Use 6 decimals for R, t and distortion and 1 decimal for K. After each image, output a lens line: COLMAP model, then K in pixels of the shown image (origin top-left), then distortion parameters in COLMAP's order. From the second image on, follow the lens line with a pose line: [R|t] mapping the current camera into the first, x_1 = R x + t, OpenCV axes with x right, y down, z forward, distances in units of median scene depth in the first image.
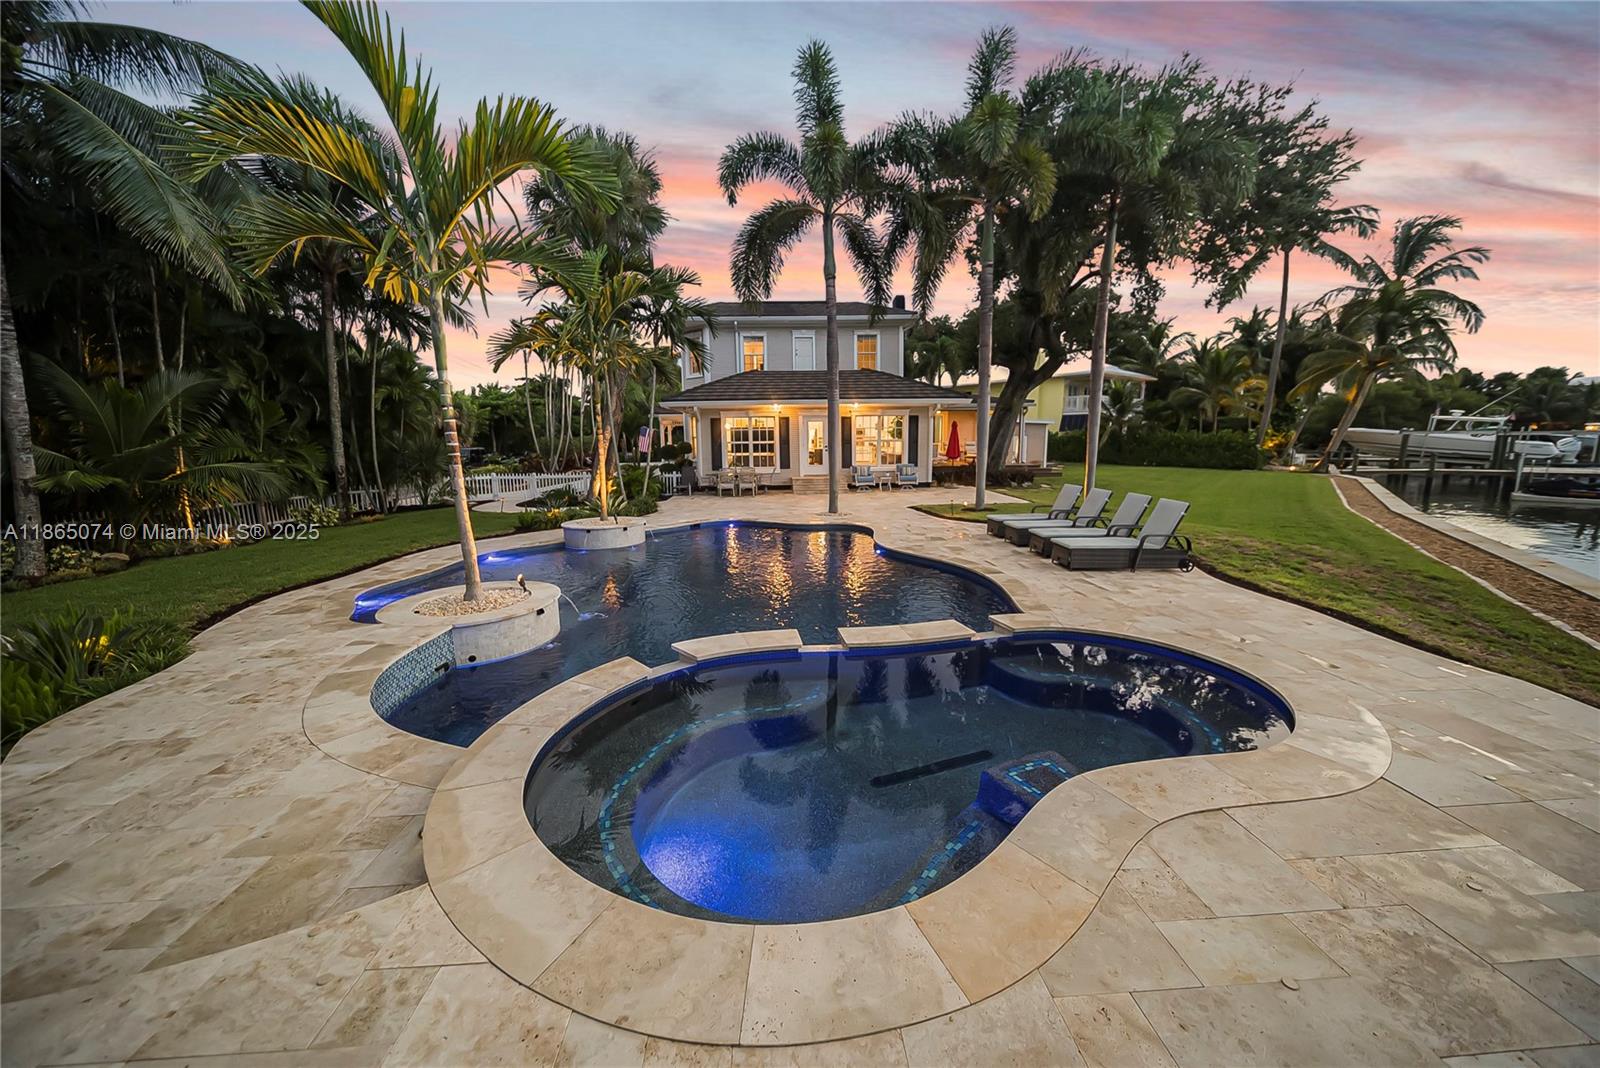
lens RADIAL K [[576.1, 0, 804.2], [0, 576.1, 516.6], [0, 0, 1]] dist [-0.000299, -0.000102]
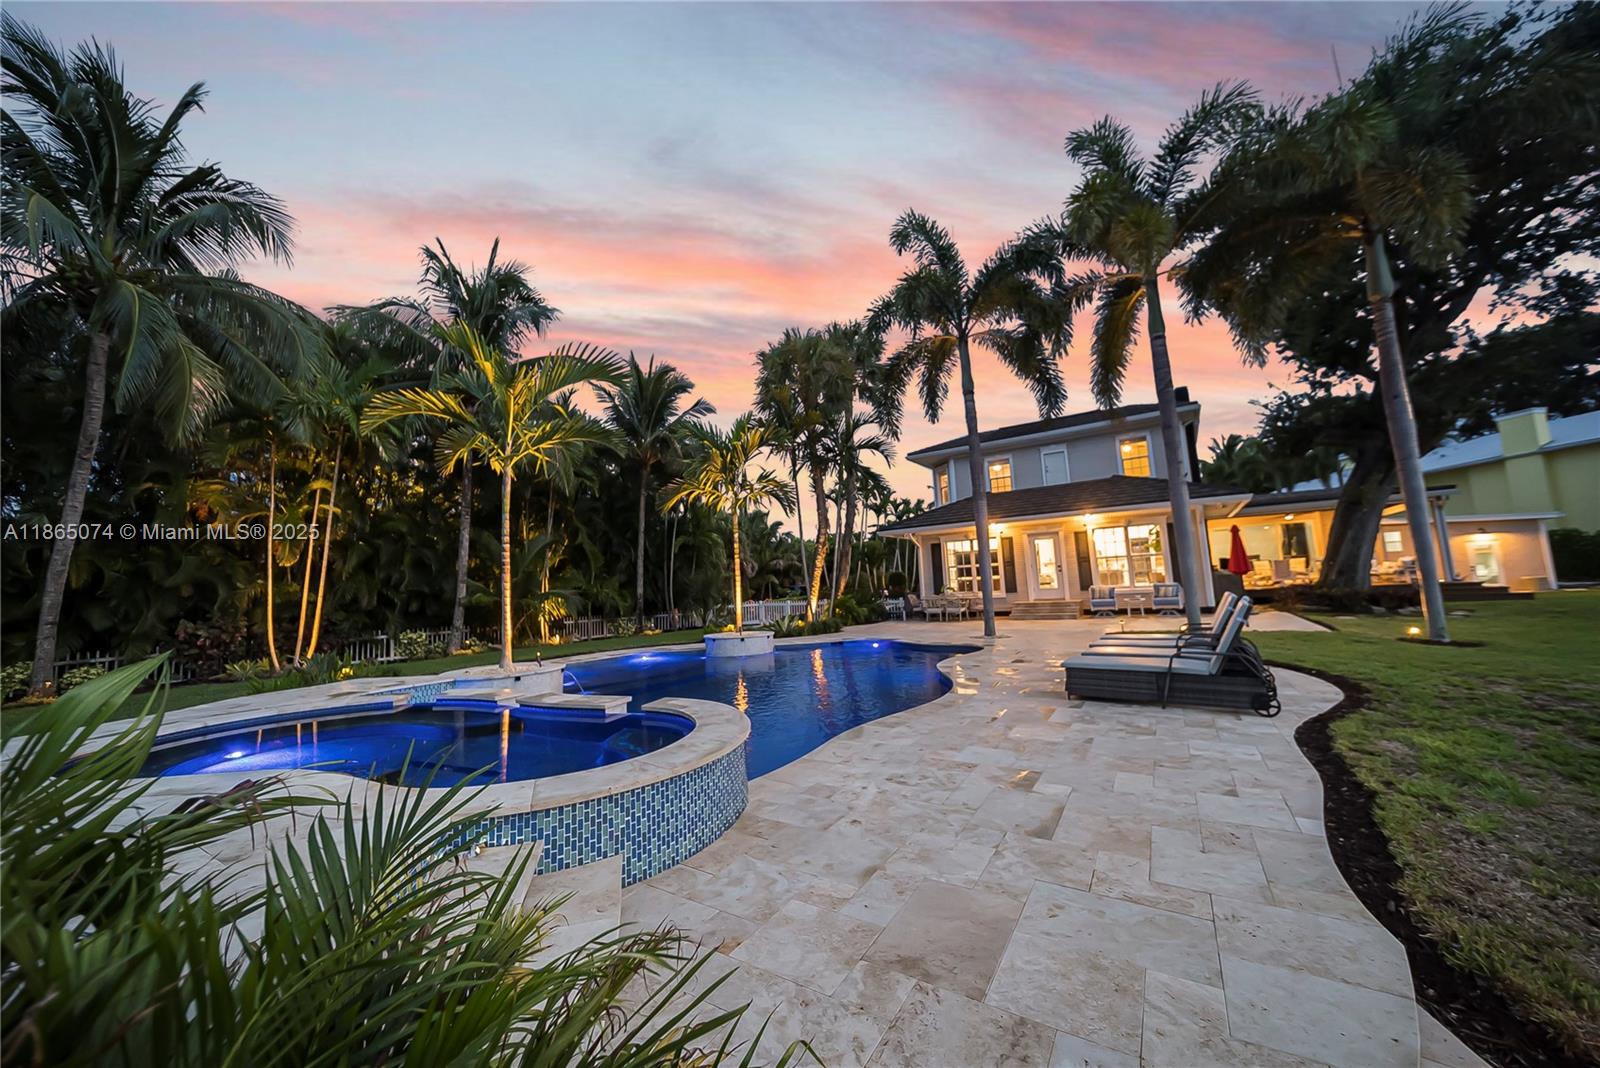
lens RADIAL K [[576.1, 0, 804.2], [0, 576.1, 516.6], [0, 0, 1]] dist [-0.000299, -0.000102]
pose [[0.809479, -0.097916, -0.578927, 0.241789], [-0.042269, 0.973720, -0.223791, 0.017557], [0.585626, 0.205625, 0.784067, 0.067257]]
